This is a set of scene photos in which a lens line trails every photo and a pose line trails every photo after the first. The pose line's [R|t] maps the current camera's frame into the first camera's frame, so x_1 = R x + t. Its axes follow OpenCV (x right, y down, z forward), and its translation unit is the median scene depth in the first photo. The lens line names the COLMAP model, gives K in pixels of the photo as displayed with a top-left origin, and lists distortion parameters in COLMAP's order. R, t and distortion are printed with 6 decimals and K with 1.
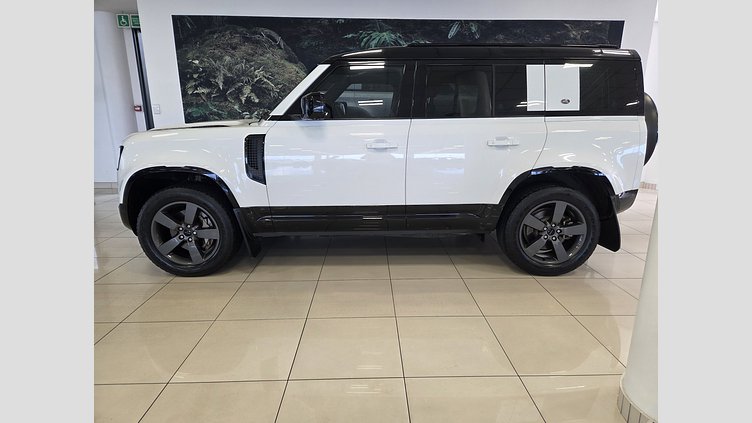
lens RADIAL K [[351.9, 0, 376.0], [0, 351.9, 211.5], [0, 0, 1]] dist [0.056955, 0.000022]
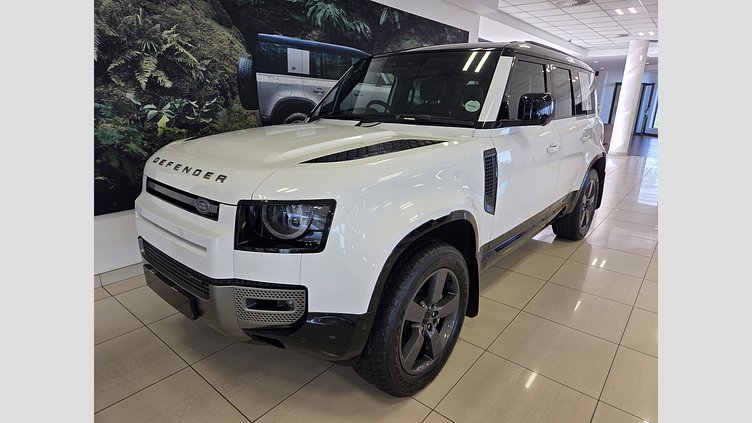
lens RADIAL K [[379.1, 0, 376.0], [0, 379.1, 211.5], [0, 0, 1]] dist [0.036106, -0.000224]
pose [[0.661113, -0.207461, 0.721034, -0.610560], [0.179564, 0.976833, 0.116420, -0.127033], [-0.728483, 0.052504, 0.683049, 0.354742]]
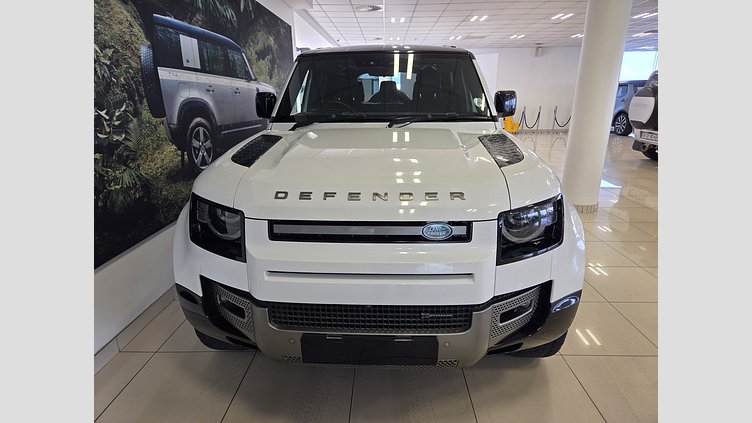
lens RADIAL K [[390.2, 0, 376.0], [0, 390.2, 211.5], [0, 0, 1]] dist [0.003721, -0.000202]
pose [[0.052726, -0.296661, 0.953526, -0.747567], [0.260166, 0.925961, 0.273698, -0.226023], [-0.964123, 0.233644, 0.126003, 0.693269]]
